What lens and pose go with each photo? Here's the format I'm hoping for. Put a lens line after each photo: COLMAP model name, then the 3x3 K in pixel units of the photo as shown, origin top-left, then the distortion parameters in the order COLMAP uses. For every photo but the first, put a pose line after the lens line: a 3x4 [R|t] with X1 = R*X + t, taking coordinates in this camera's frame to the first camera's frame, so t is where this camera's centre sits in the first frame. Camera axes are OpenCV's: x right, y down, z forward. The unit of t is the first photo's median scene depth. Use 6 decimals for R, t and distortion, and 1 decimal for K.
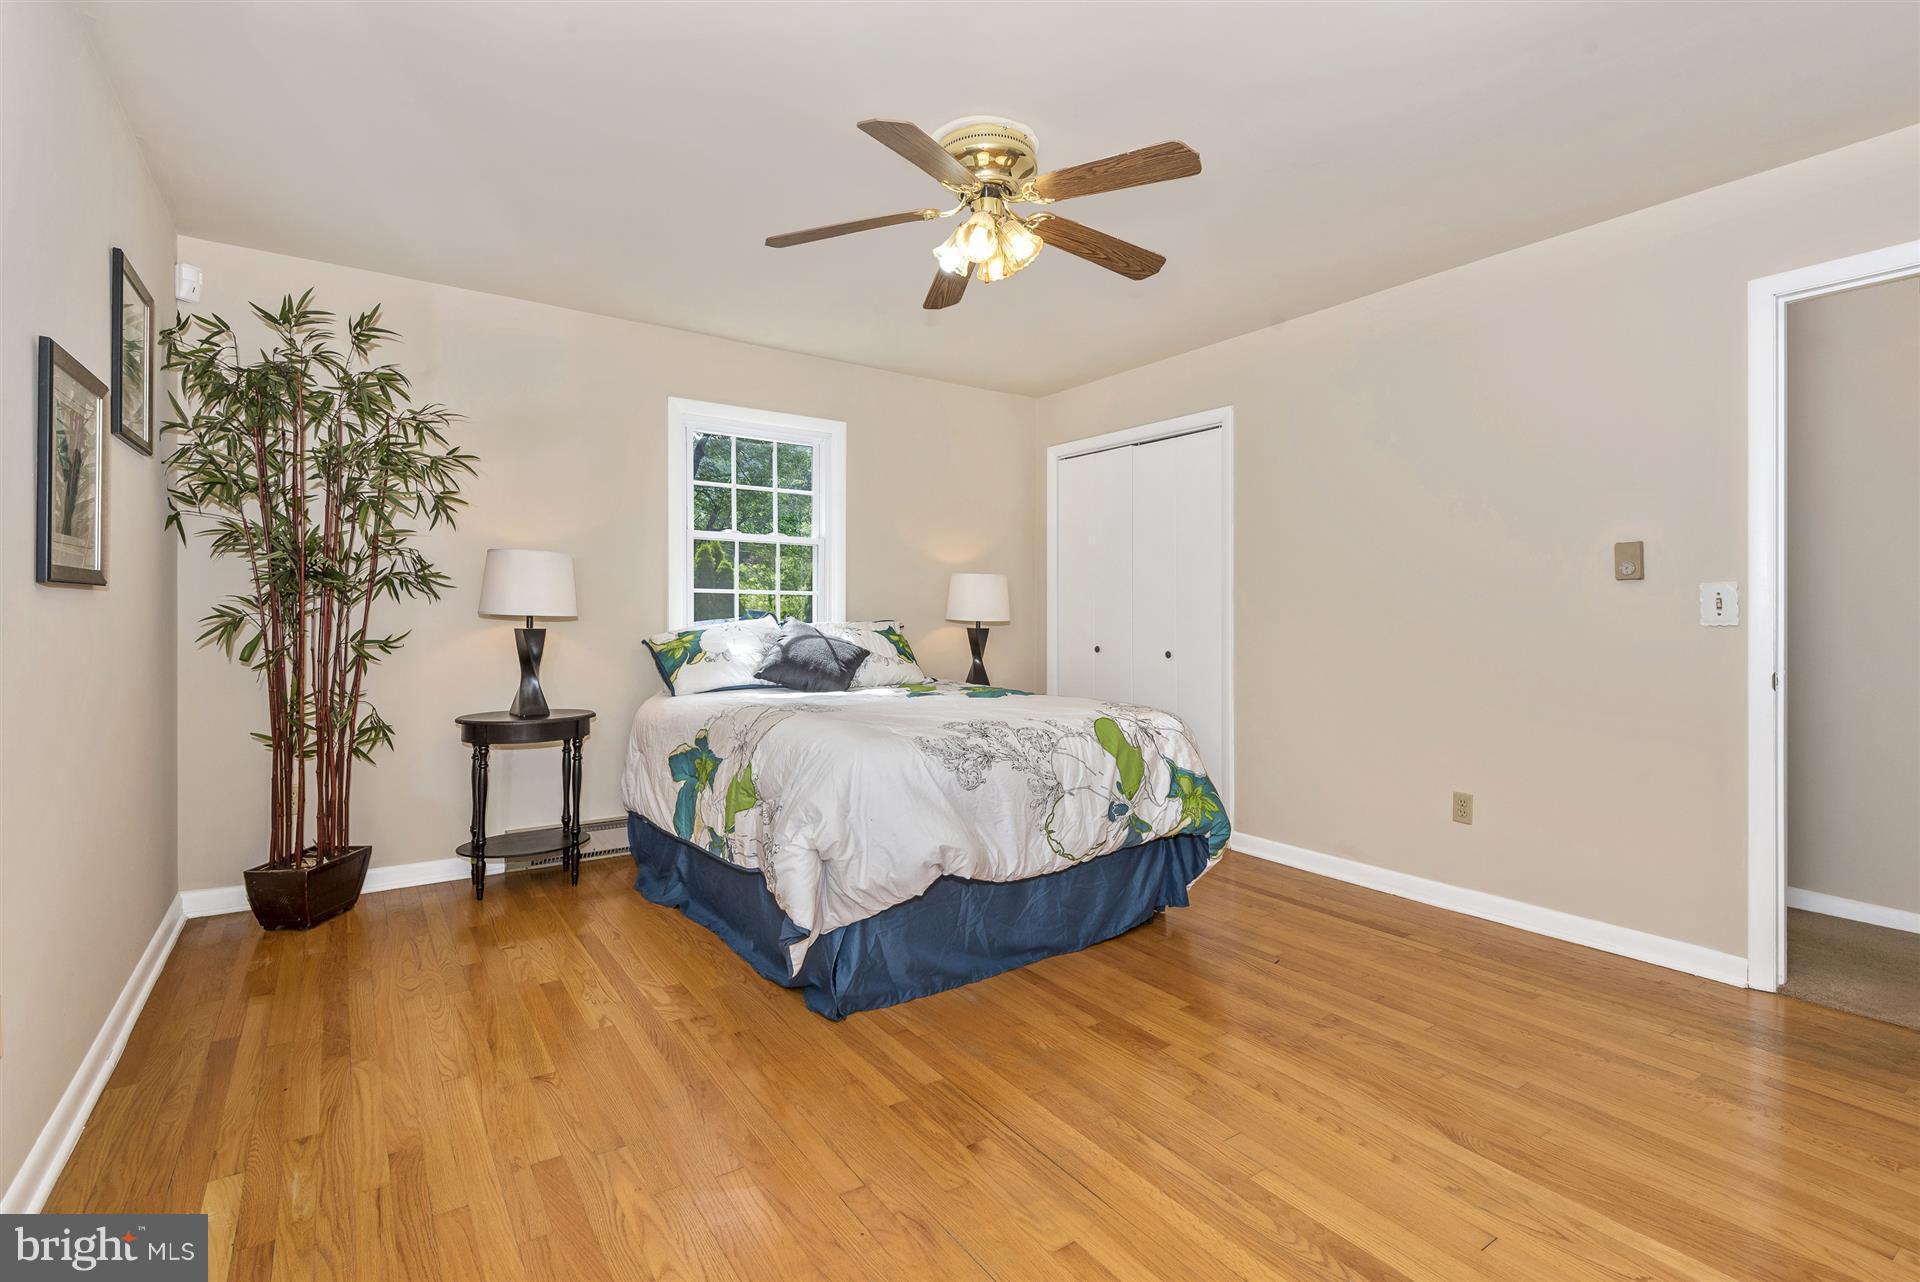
lens RADIAL K [[879.2, 0, 962.6], [0, 879.2, 630.3], [0, 0, 1]] dist [0.054903, -0.030721]
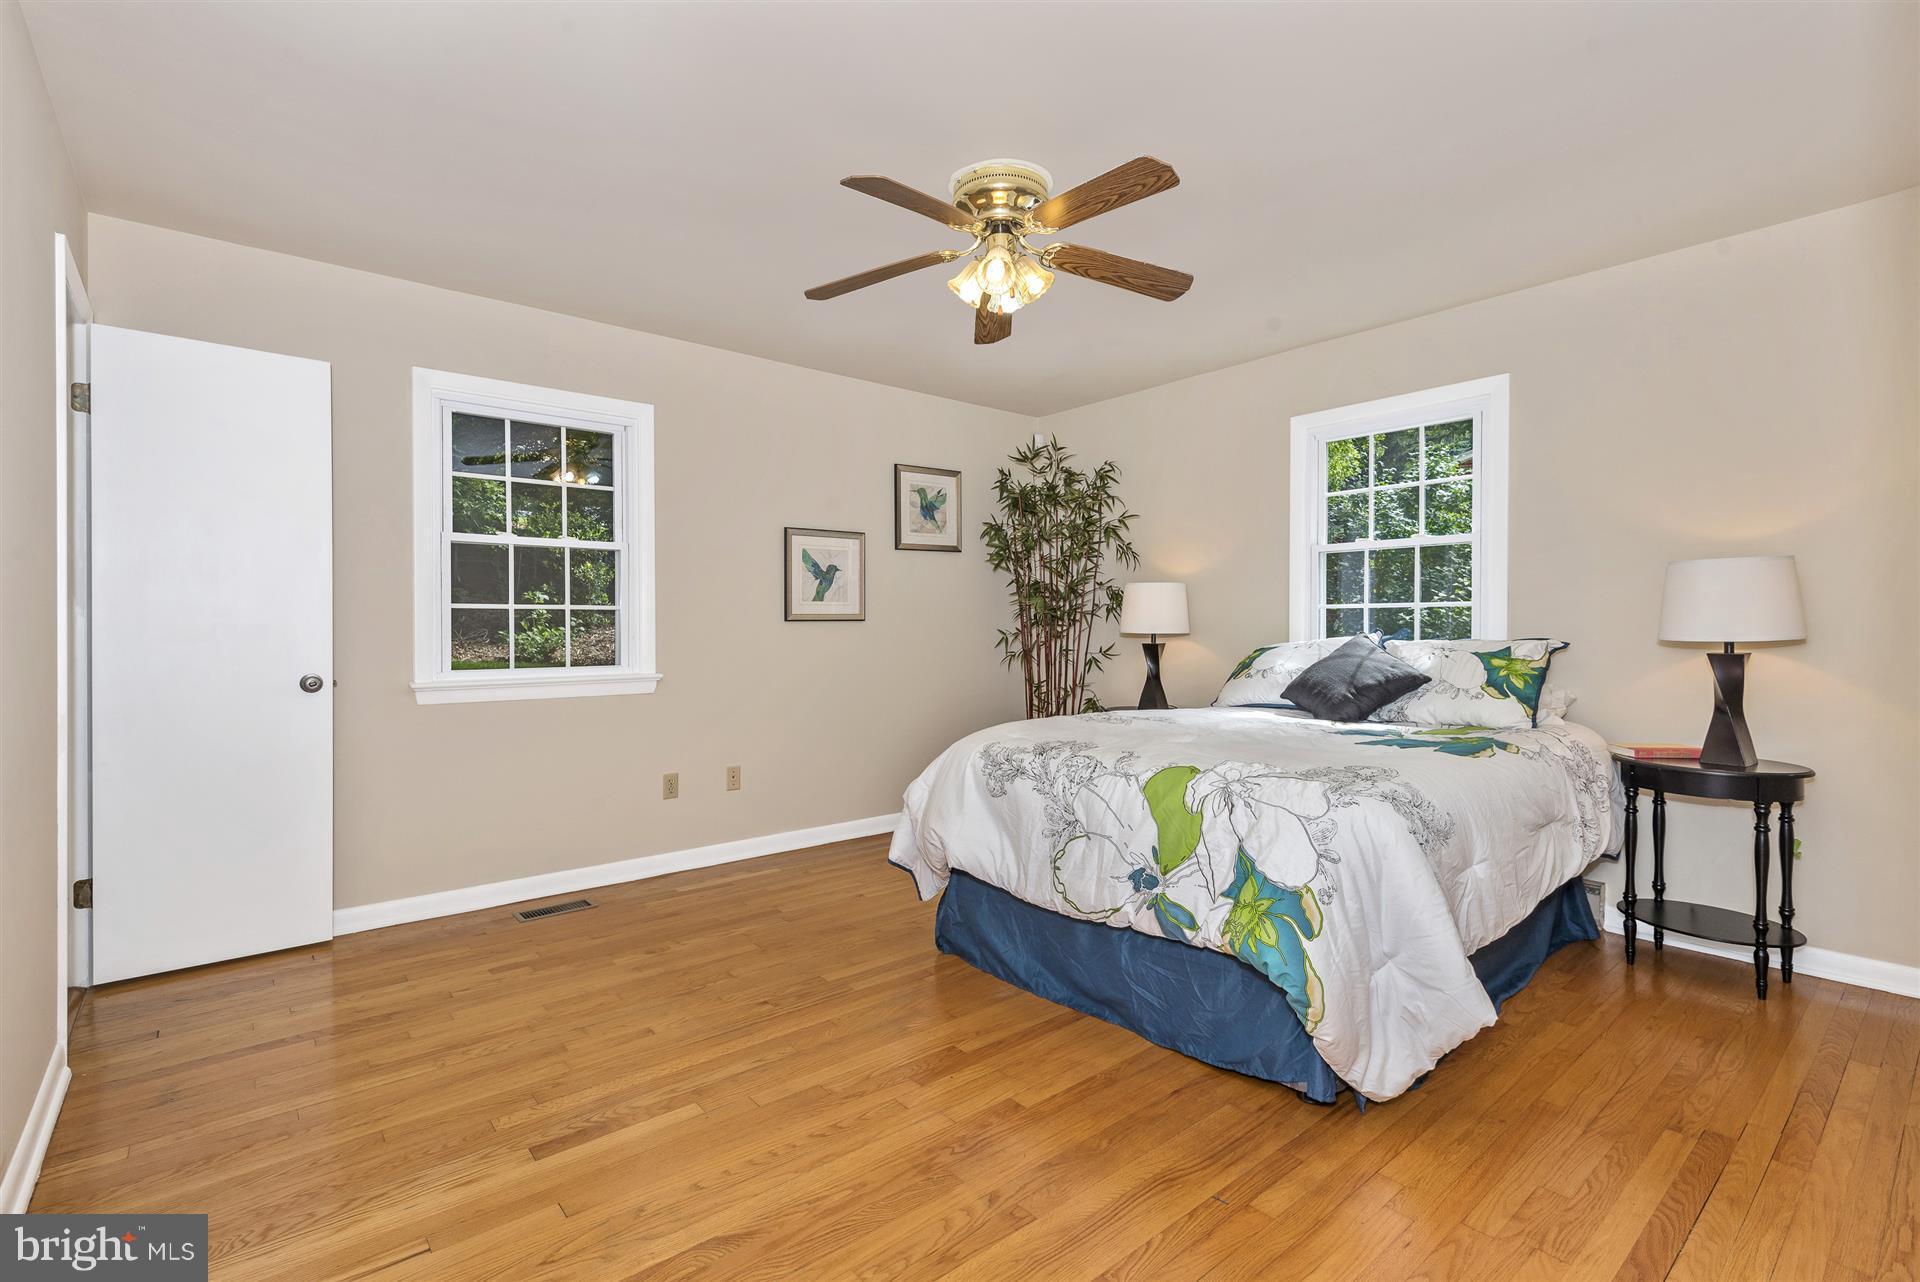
lens RADIAL K [[879.2, 0, 935.1], [0, 879.2, 658.7], [0, 0, 1]] dist [-0.001067, 0.081050]
pose [[0.079508, 0.026952, -0.996470, 0.980495], [-0.022471, 0.999429, 0.025239, -0.006814], [0.996581, 0.020385, 0.080068, 0.793753]]
